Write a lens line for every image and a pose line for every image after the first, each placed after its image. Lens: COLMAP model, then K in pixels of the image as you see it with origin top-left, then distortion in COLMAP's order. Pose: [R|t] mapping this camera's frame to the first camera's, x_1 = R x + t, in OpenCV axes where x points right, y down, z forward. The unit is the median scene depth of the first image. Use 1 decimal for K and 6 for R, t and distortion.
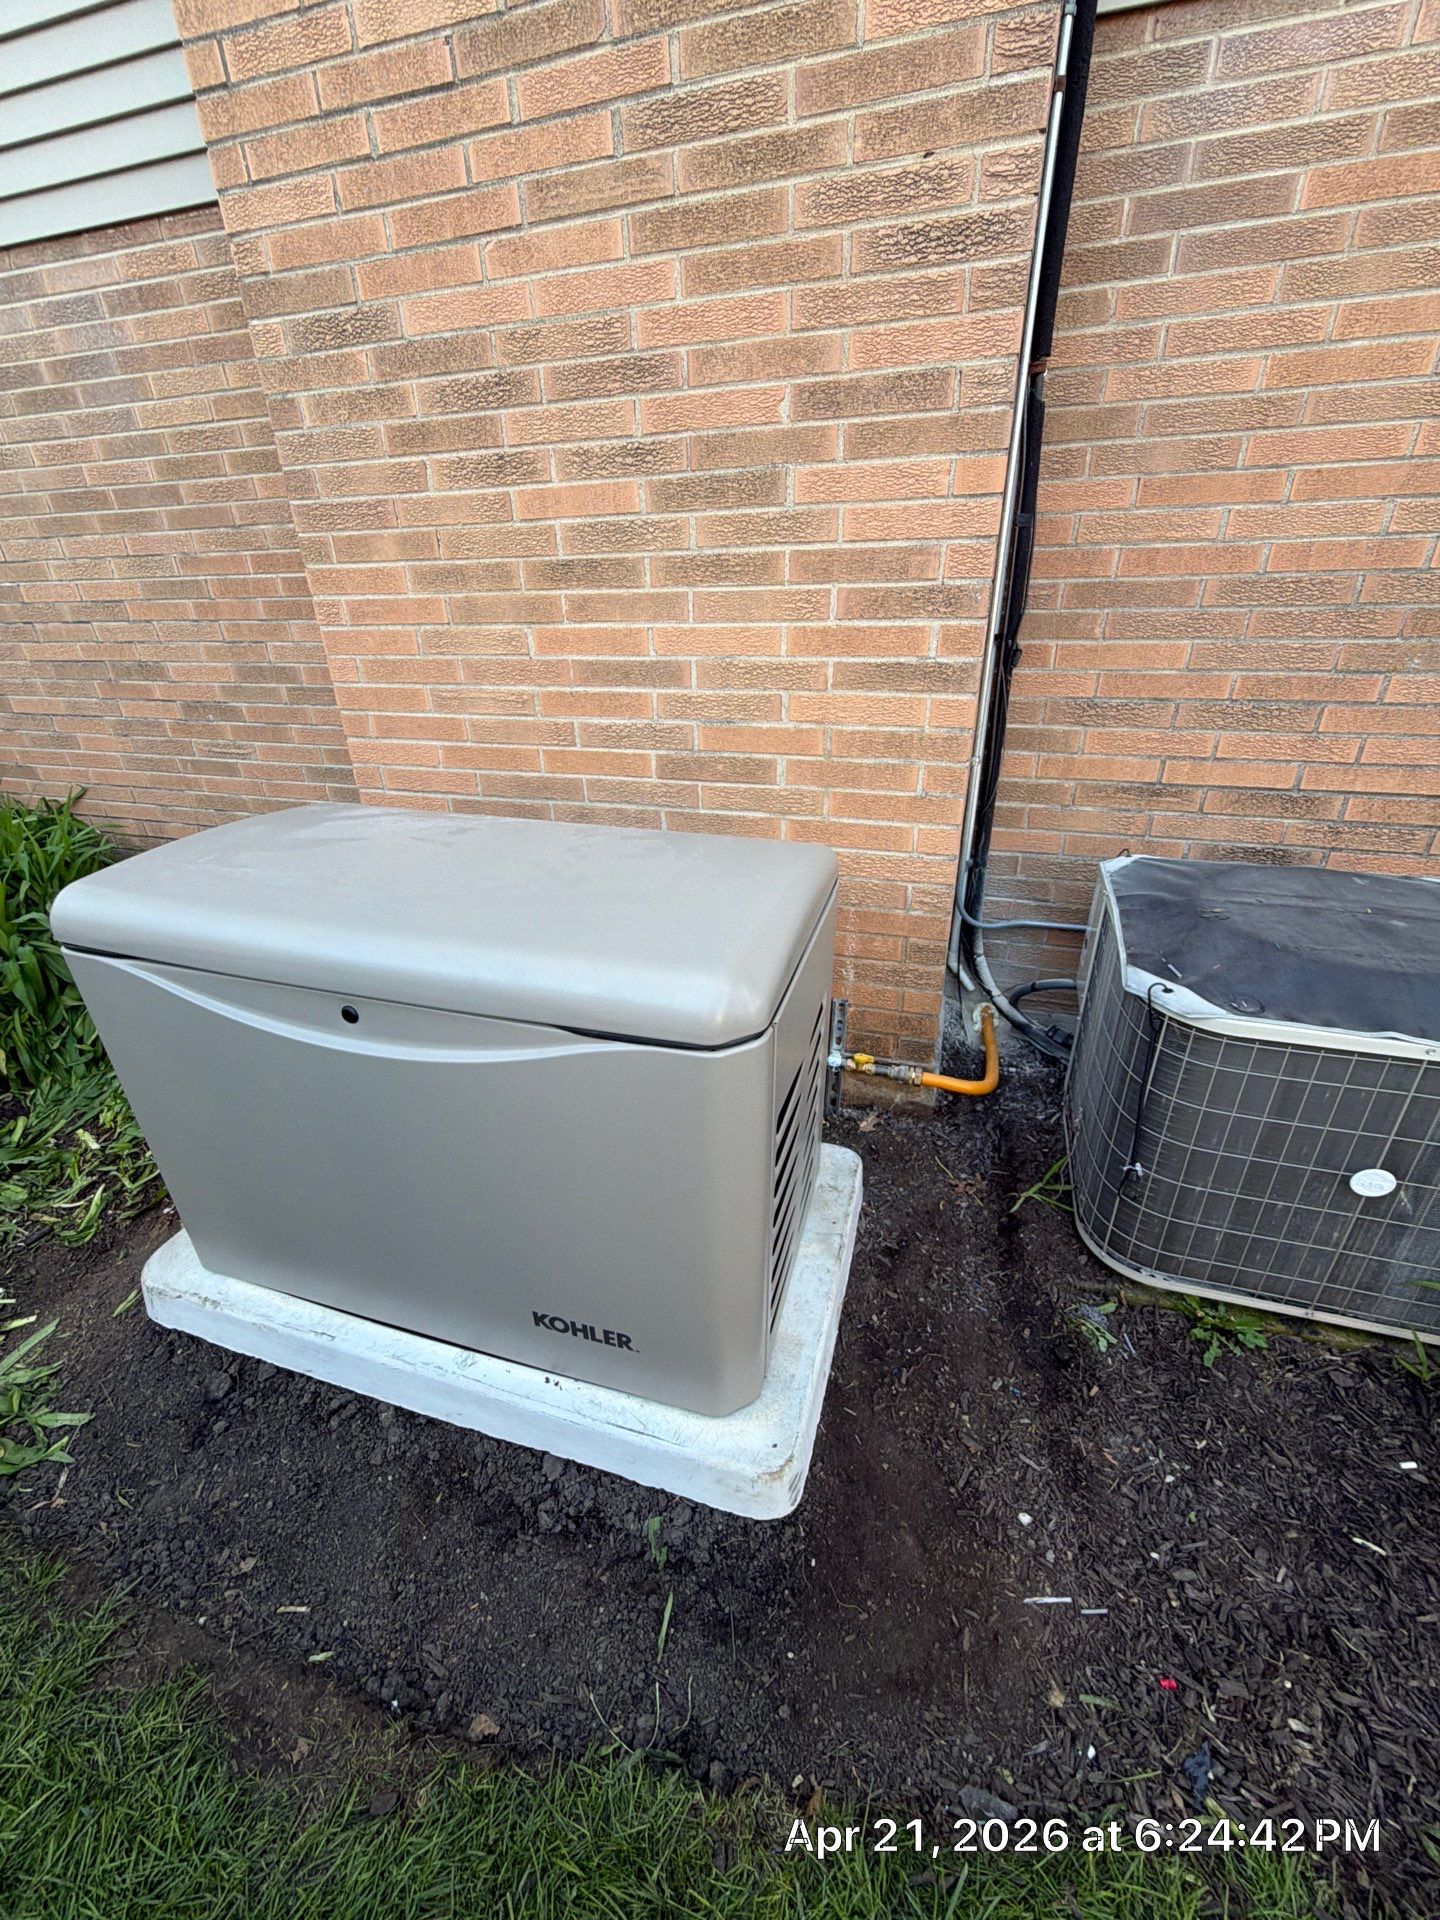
lens RADIAL K [[772.7, 0, 717.0], [0, 772.7, 960.2], [0, 0, 1]] dist [-0.002092, 0.000526]
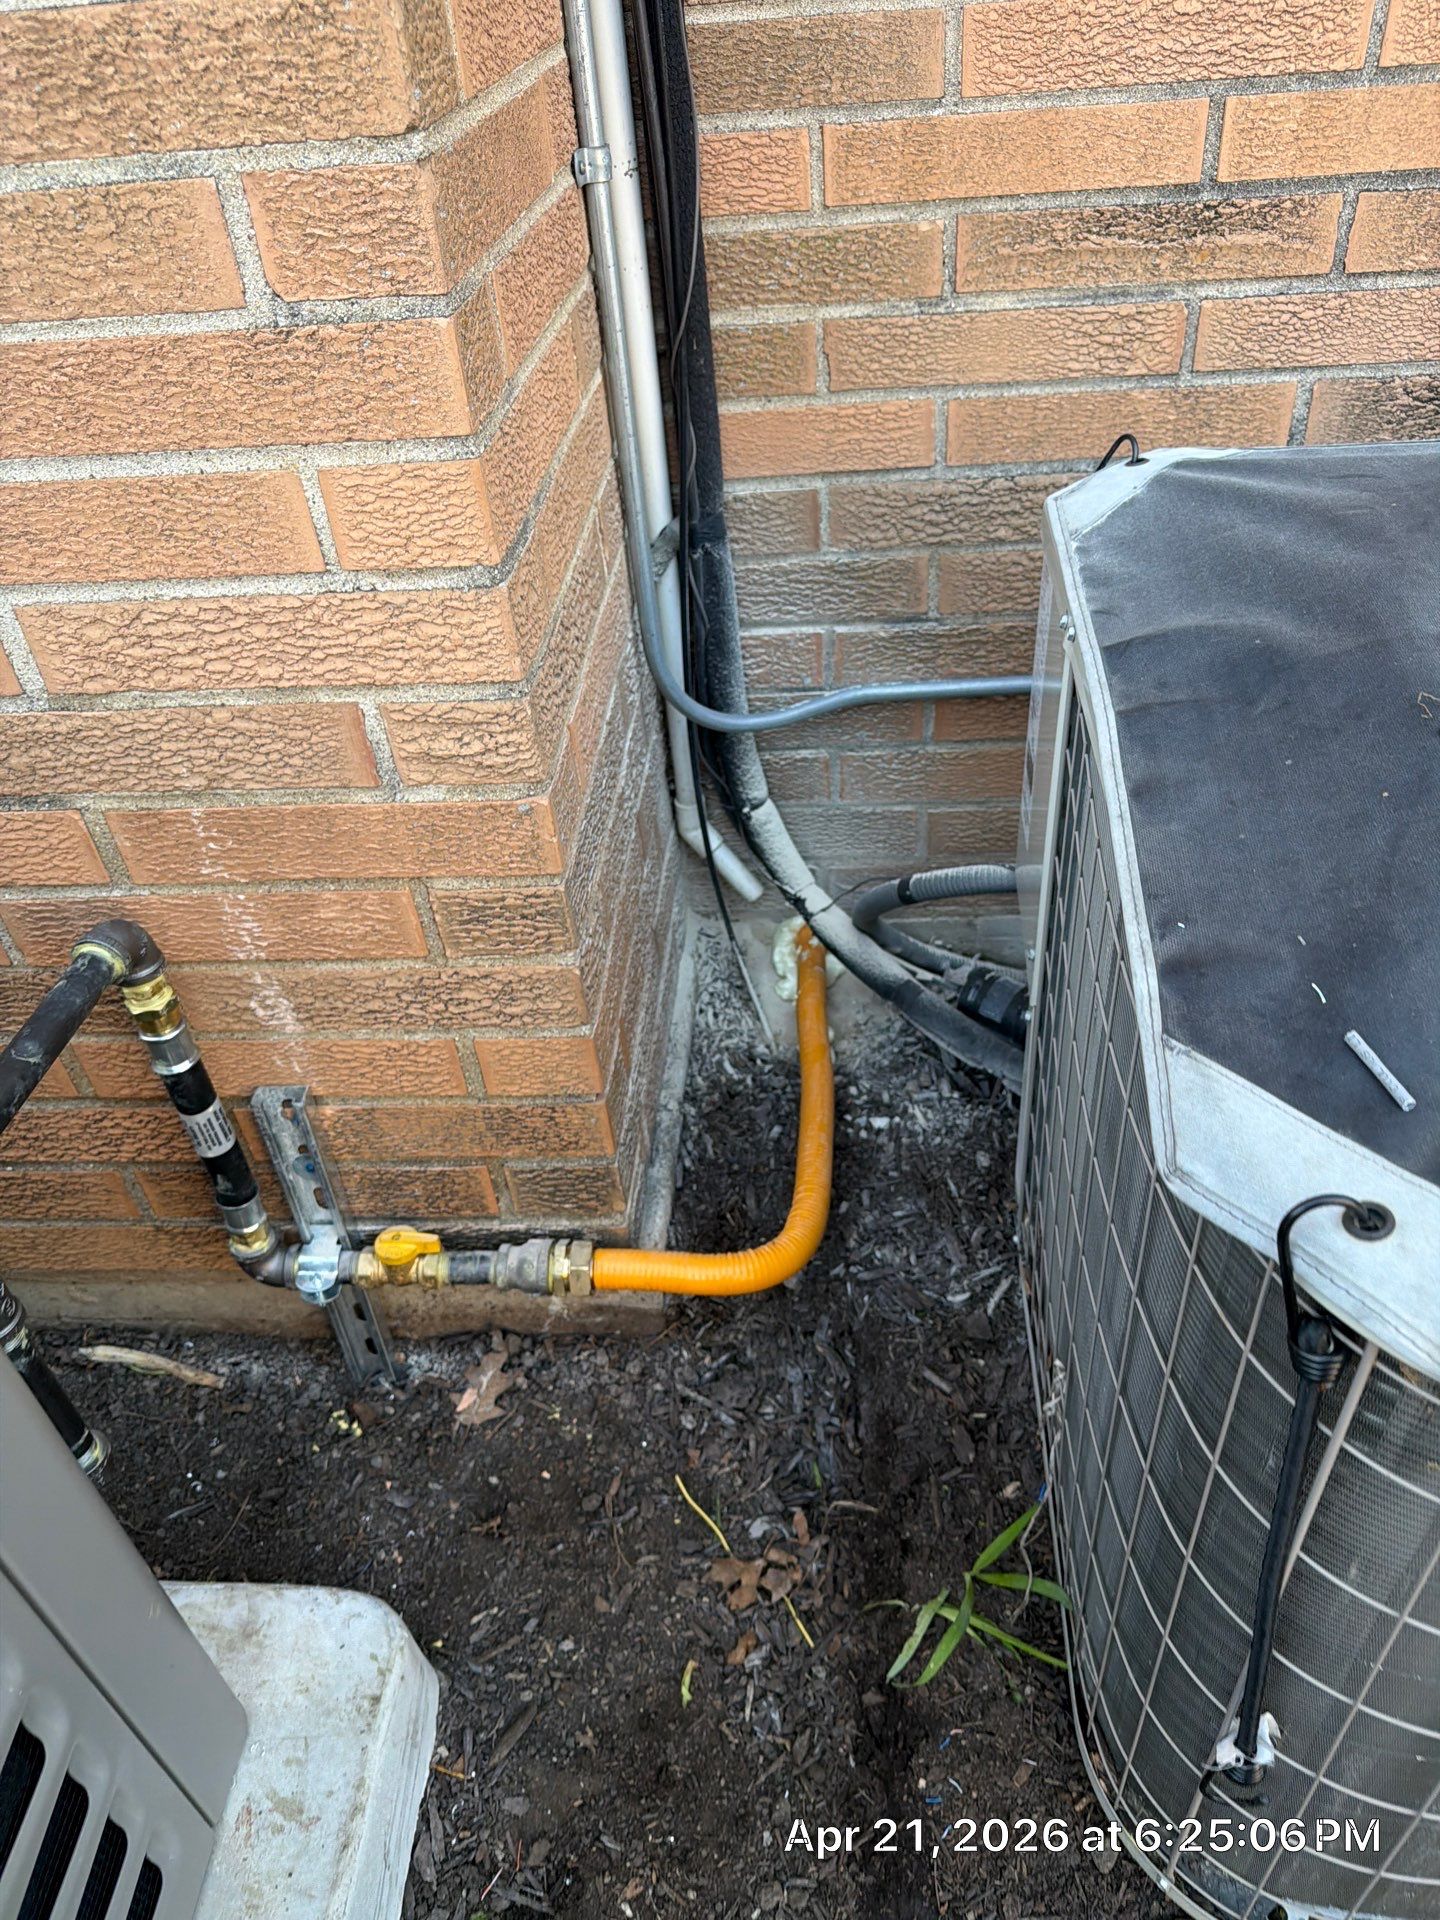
lens RADIAL K [[1367.1, 0, 724.0], [0, 1367.1, 982.5], [0, 0, 1]] dist [0.039949, -0.057868]
pose [[0.969216, -0.191552, 0.154686, 0.282792], [0.152141, 0.959913, 0.235417, -0.098346], [-0.193579, -0.204636, 0.959506, 0.526165]]
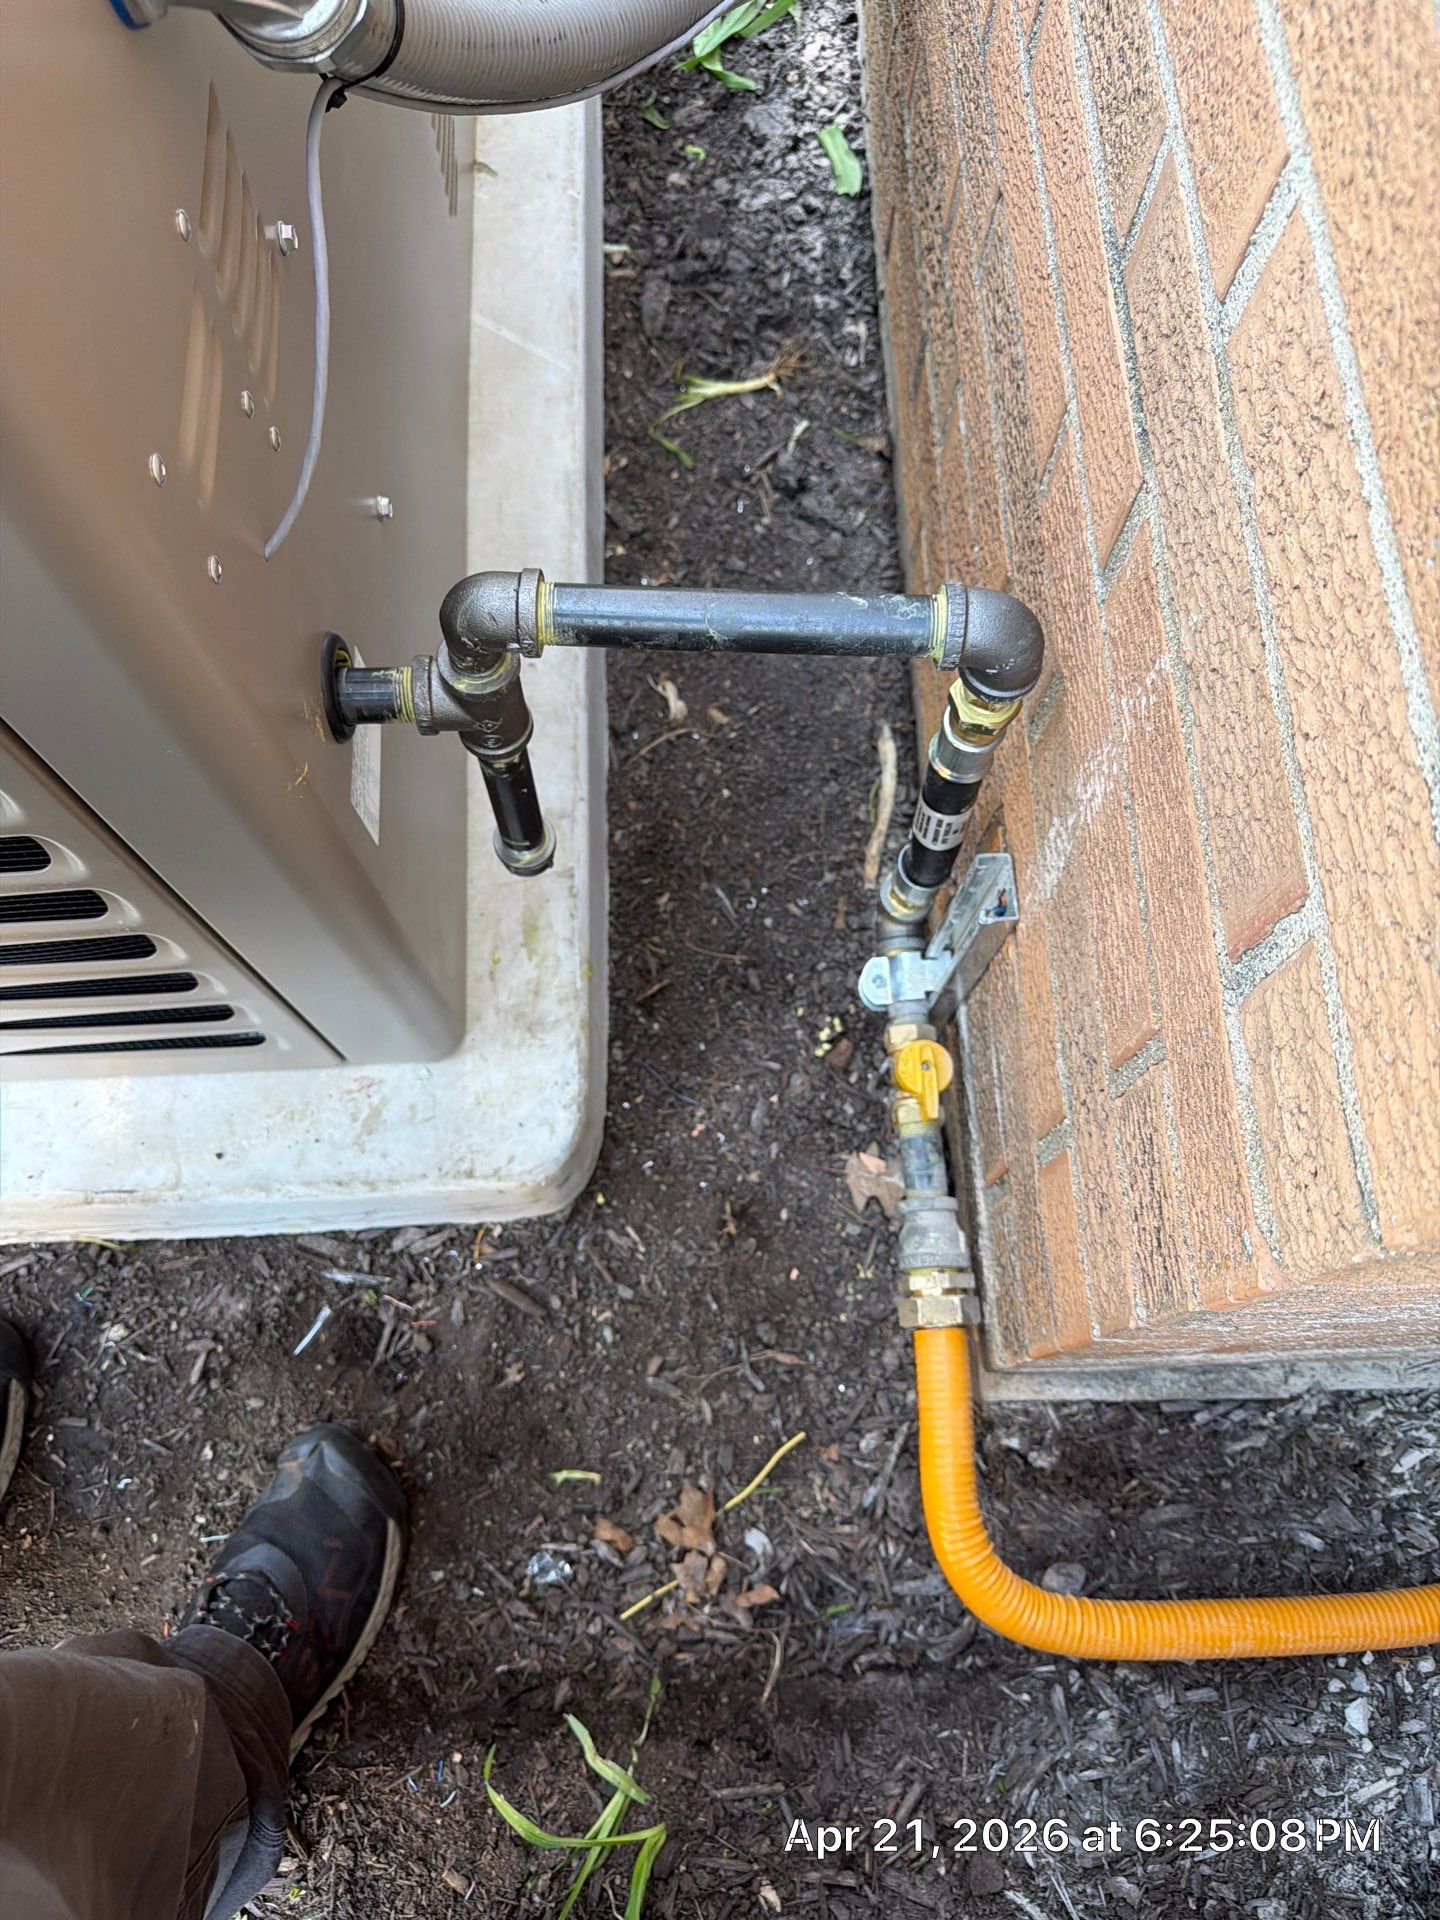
lens RADIAL K [[1367.1, 0, 725.1], [0, 1367.1, 949.8], [0, 0, 1]] dist [0.039949, -0.057868]
pose [[0.333075, 0.894572, -0.297996, 0.296976], [-0.441303, 0.427189, 0.789152, -0.235058], [0.833254, -0.131340, 0.537064, 0.813807]]
